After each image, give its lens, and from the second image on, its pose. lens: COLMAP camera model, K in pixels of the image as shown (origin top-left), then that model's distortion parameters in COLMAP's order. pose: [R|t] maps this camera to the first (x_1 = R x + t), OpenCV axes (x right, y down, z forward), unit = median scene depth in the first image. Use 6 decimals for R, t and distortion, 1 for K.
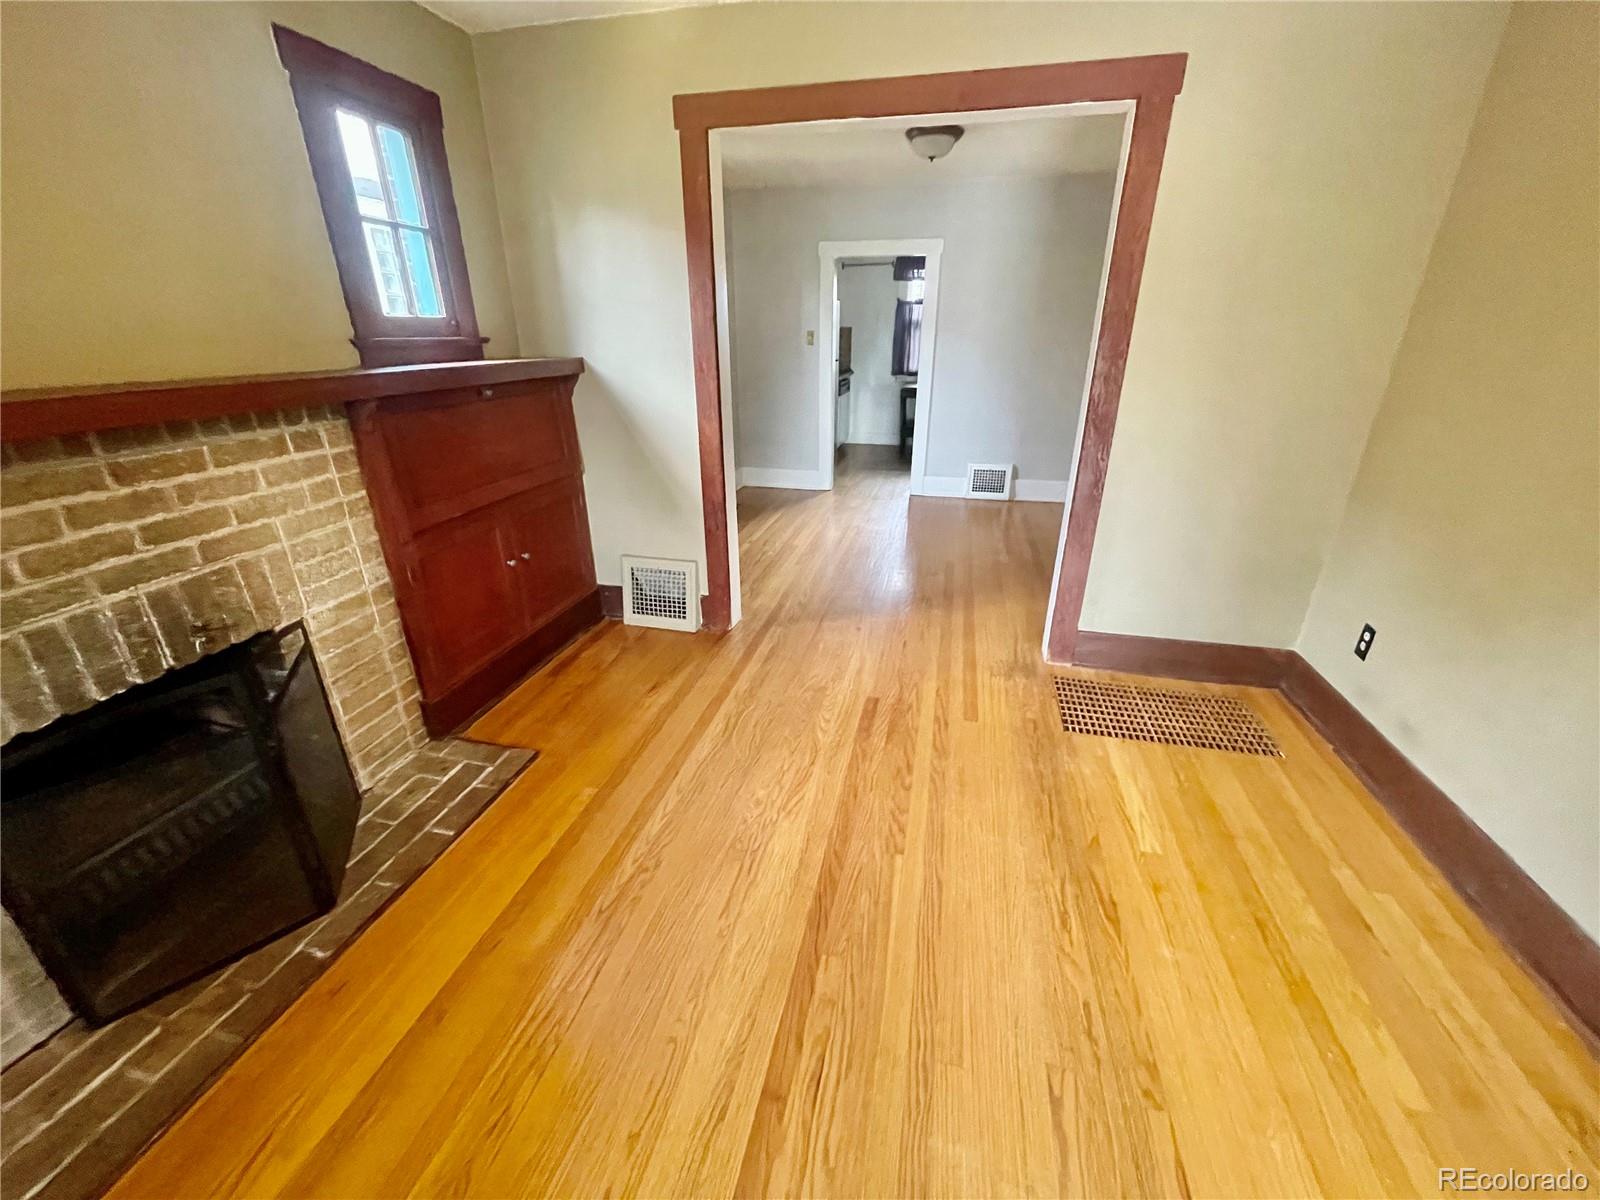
lens RADIAL K [[656.4, 0, 800.0], [0, 656.4, 600.0], [0, 0, 1]] dist [-0.001154, -0.000044]
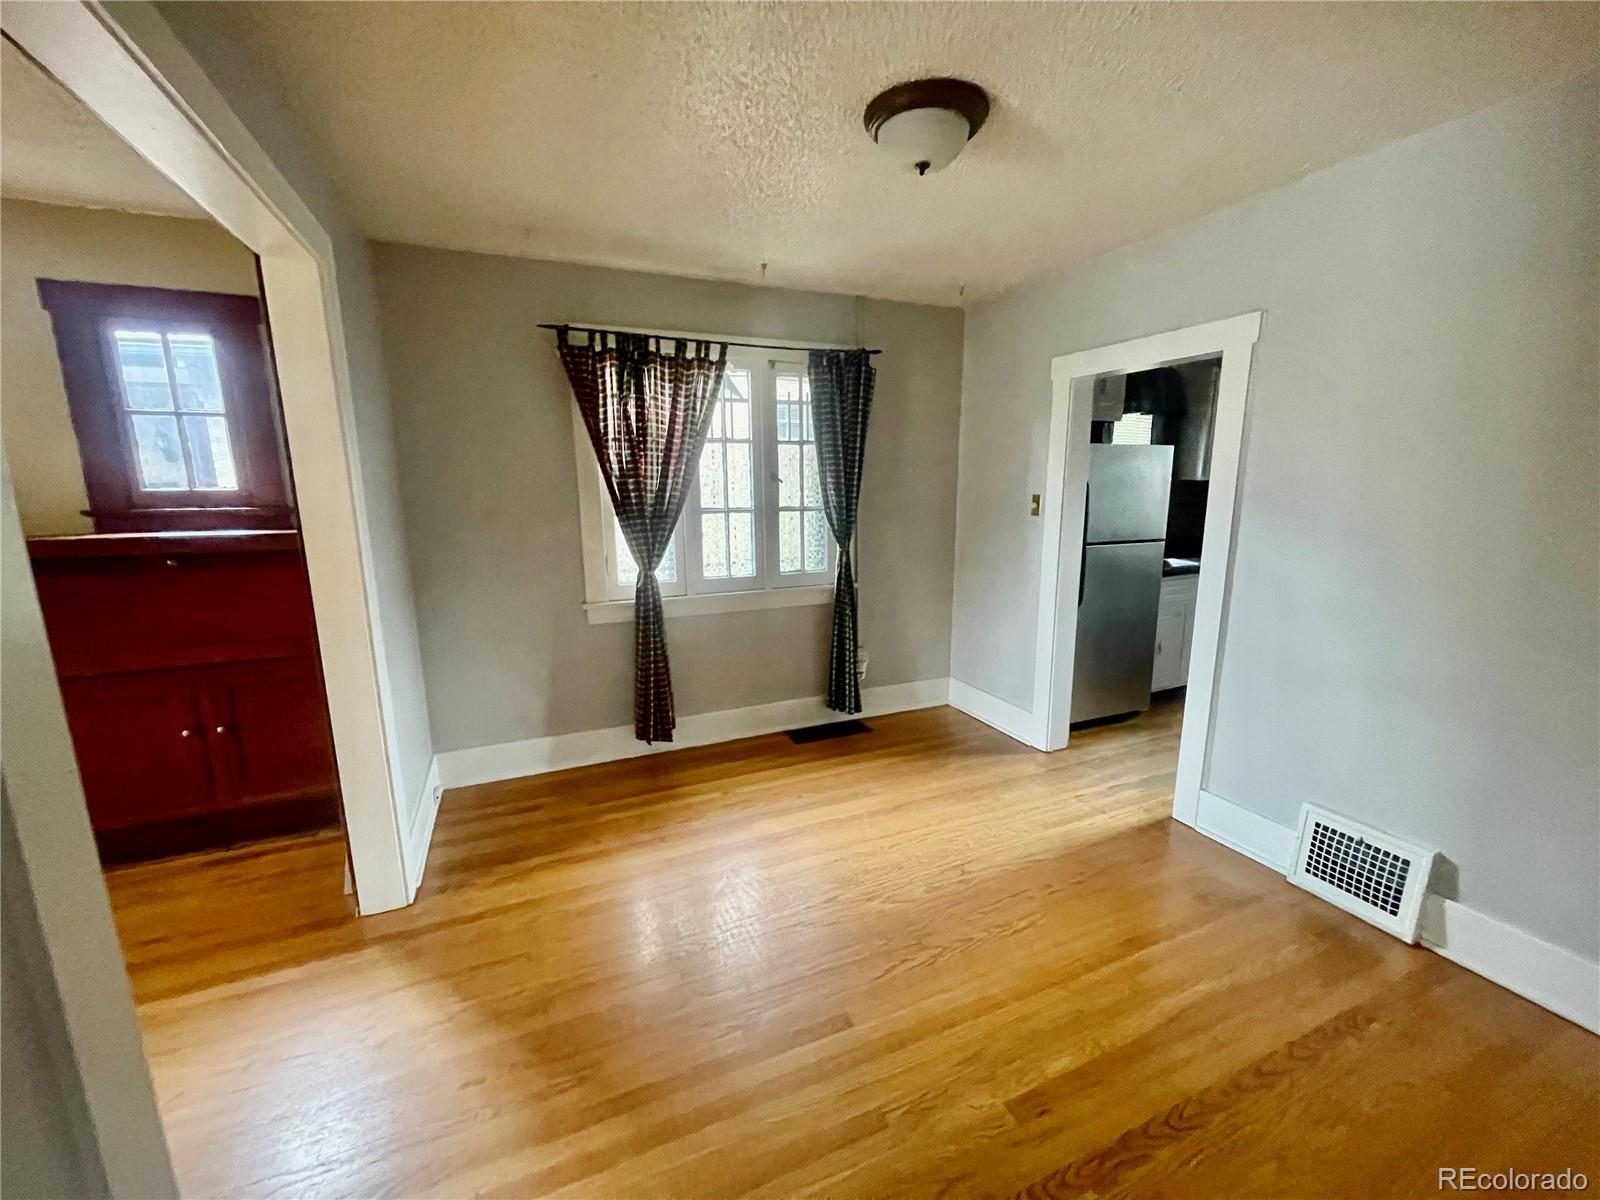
lens RADIAL K [[642.1, 0, 800.0], [0, 642.1, 600.0], [0, 0, 1]] dist [-0.001849, -0.000196]
pose [[0.596053, 0.142065, -0.790277, 0.491129], [-0.300777, 0.952066, -0.055707, -0.279214], [0.744482, 0.270901, 0.610212, 0.640957]]
